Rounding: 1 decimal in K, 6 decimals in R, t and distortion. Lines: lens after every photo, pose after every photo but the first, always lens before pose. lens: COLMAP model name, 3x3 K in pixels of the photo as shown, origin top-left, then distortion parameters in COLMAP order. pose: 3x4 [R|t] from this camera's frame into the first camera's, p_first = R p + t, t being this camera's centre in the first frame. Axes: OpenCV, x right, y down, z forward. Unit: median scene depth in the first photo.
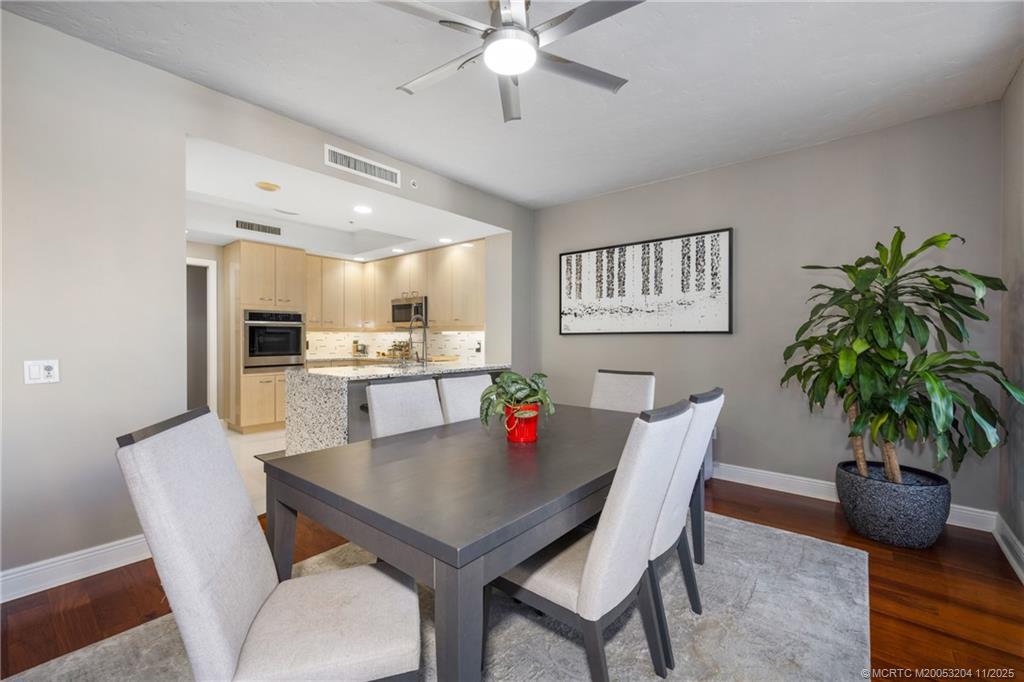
lens RADIAL K [[432.4, 0, 509.9], [0, 432.4, 339.0], [0, 0, 1]] dist [0.004347, 0.000153]
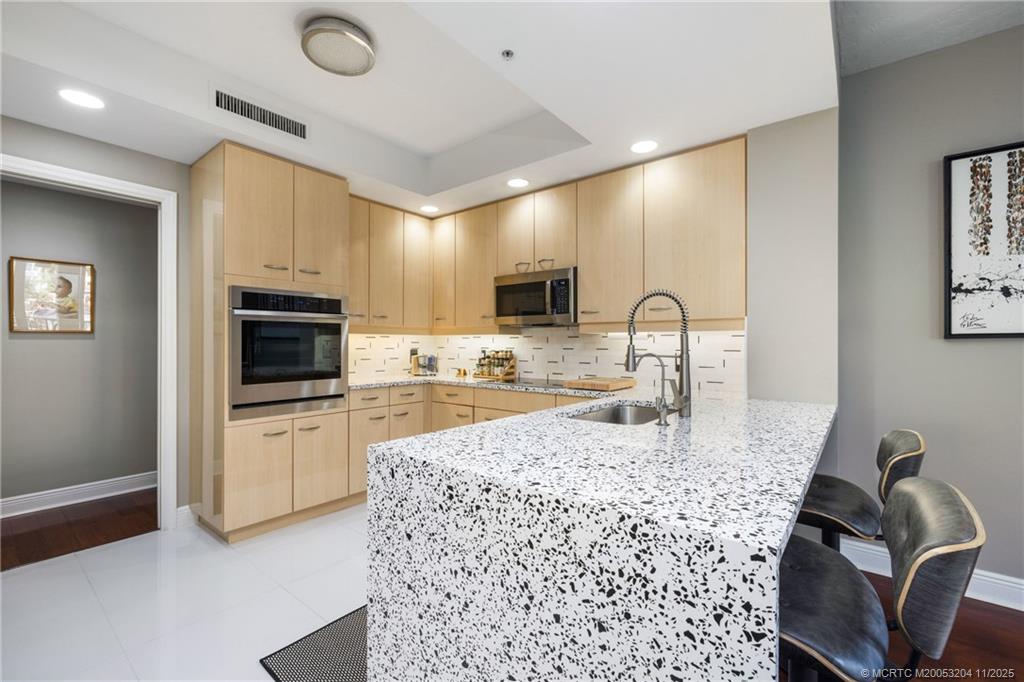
lens RADIAL K [[432.4, 0, 514.9], [0, 432.4, 340.7], [0, 0, 1]] dist [0.004347, 0.000153]
pose [[0.999585, -0.004120, 0.028515, -0.288386], [0.004203, 0.999987, -0.002833, -0.006014], [-0.028503, 0.002952, 0.999589, 0.471163]]
